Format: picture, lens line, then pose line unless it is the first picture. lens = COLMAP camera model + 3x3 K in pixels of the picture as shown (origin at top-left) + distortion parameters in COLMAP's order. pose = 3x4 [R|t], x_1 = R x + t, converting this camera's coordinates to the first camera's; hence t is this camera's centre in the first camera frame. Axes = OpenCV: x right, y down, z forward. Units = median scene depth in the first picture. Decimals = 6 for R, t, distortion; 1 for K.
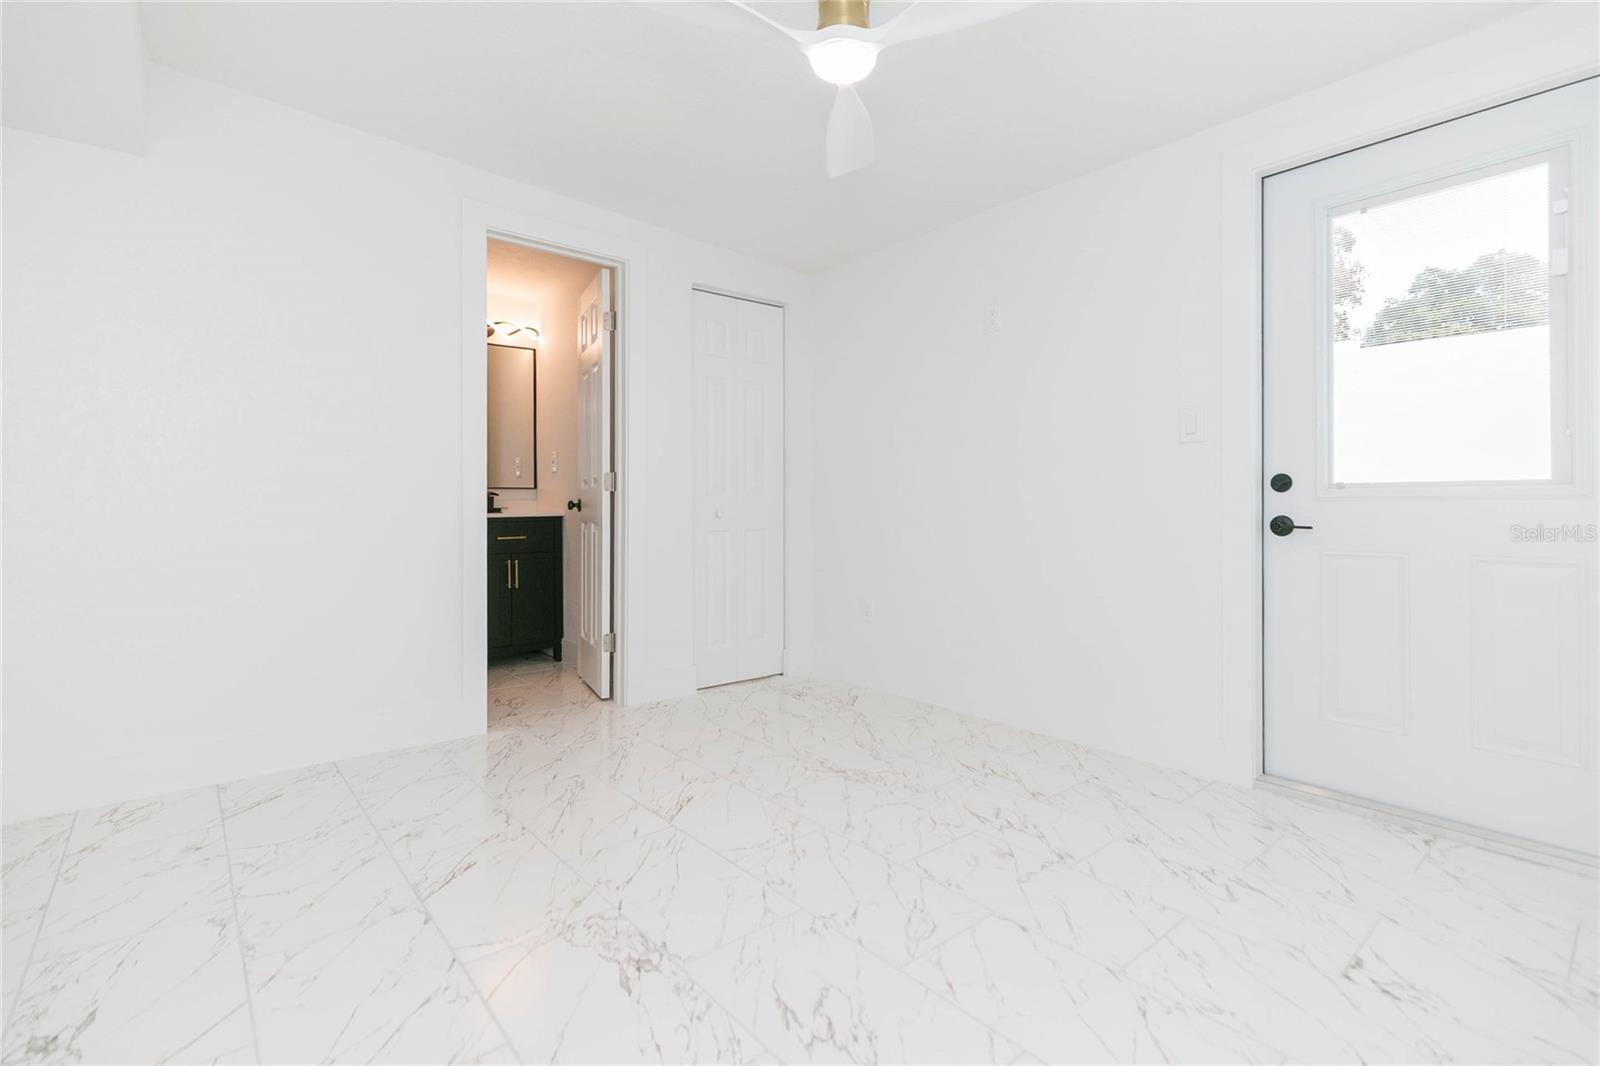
lens RADIAL K [[714.1, 0, 812.1], [0, 714.1, 529.9], [0, 0, 1]] dist [-0.001383, -0.000074]
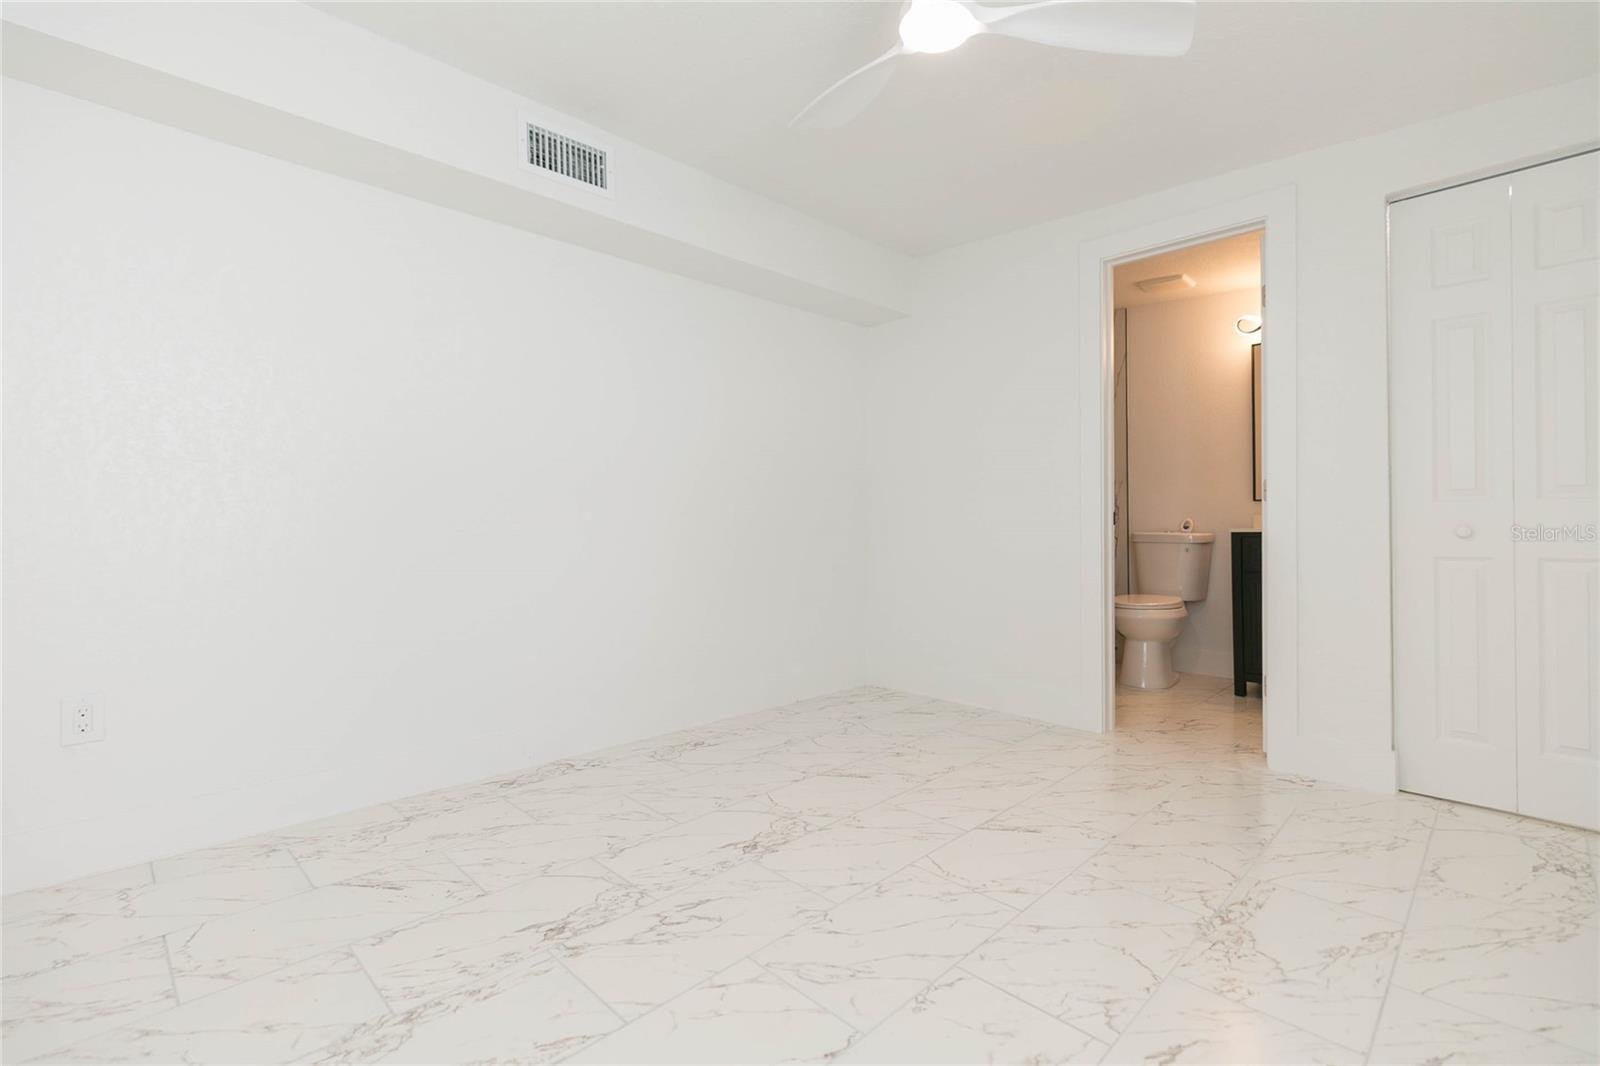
lens RADIAL K [[732.6, 0, 832.1], [0, 732.6, 533.1], [0, 0, 1]] dist [0.014716, 0.000053]
pose [[0.101760, 0.012775, -0.994727, 0.875353], [-0.028283, 0.999551, 0.009944, -0.020977], [0.994407, 0.027122, 0.102076, 0.718124]]
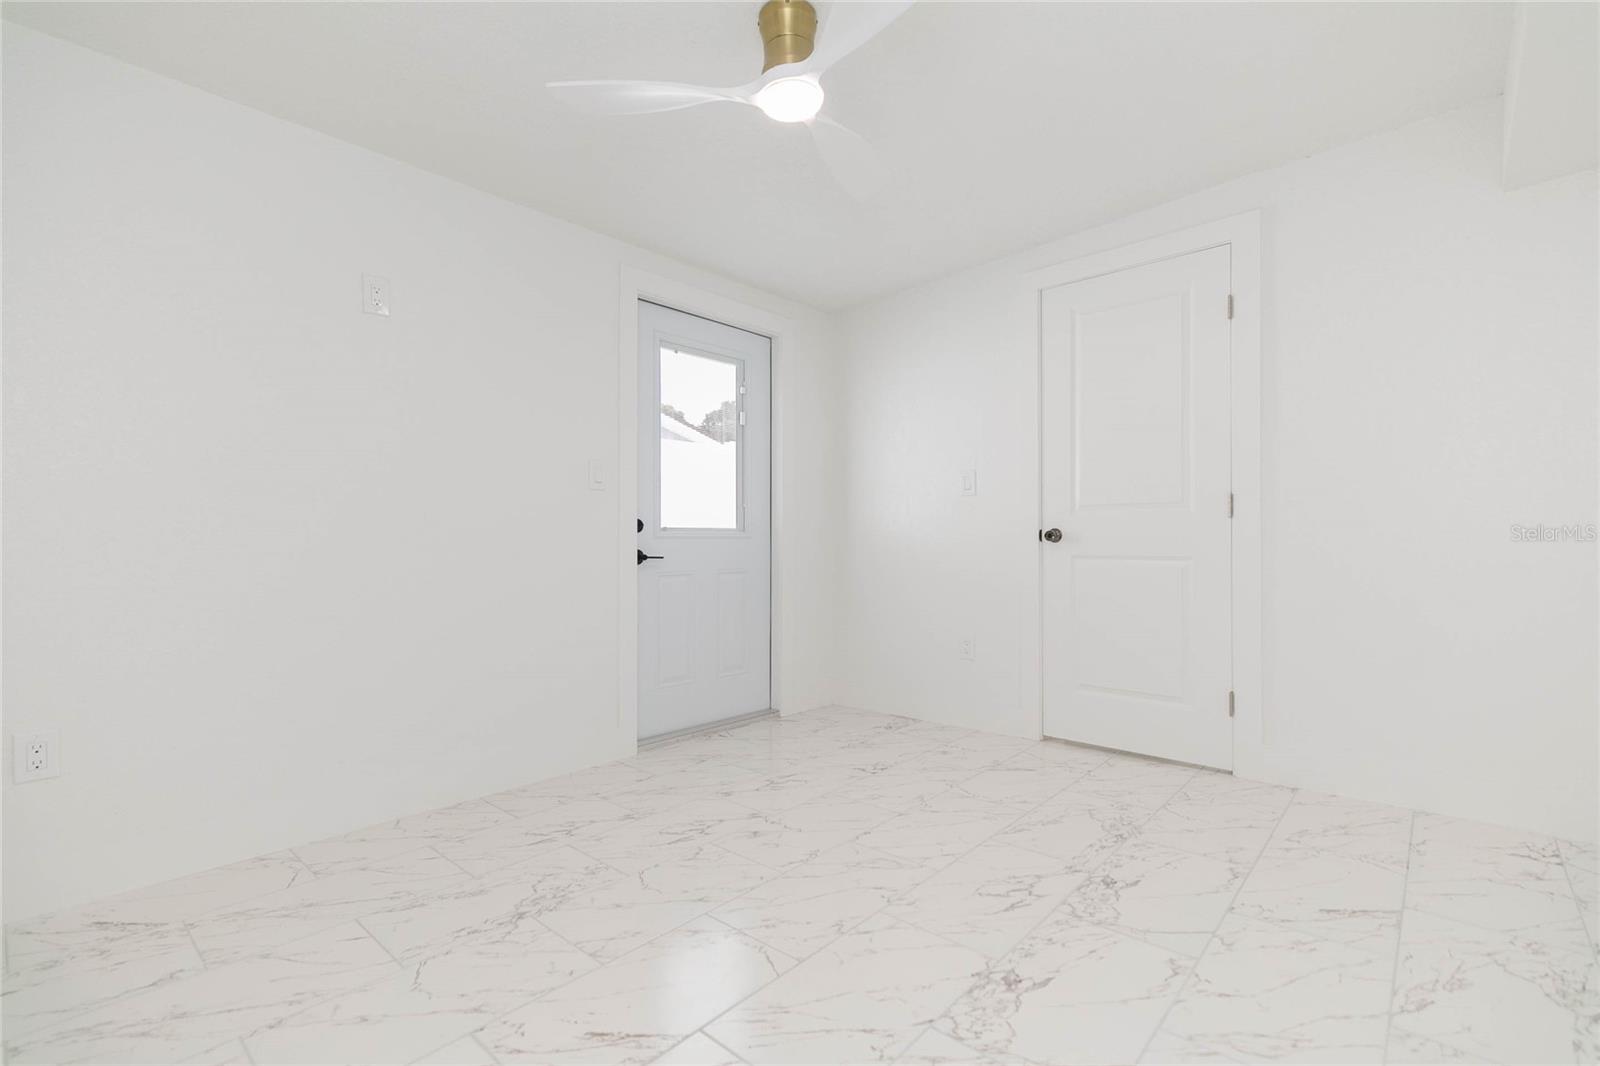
lens RADIAL K [[710.0, 0, 800.0], [0, 710.0, 533.0], [0, 0, 1]] dist [-0.002605, -0.000578]
pose [[-0.105656, 0.010632, 0.994346, -0.900447], [0.035937, 0.999330, -0.006867, -0.037317], [-0.993753, 0.035009, -0.105967, 1.008046]]
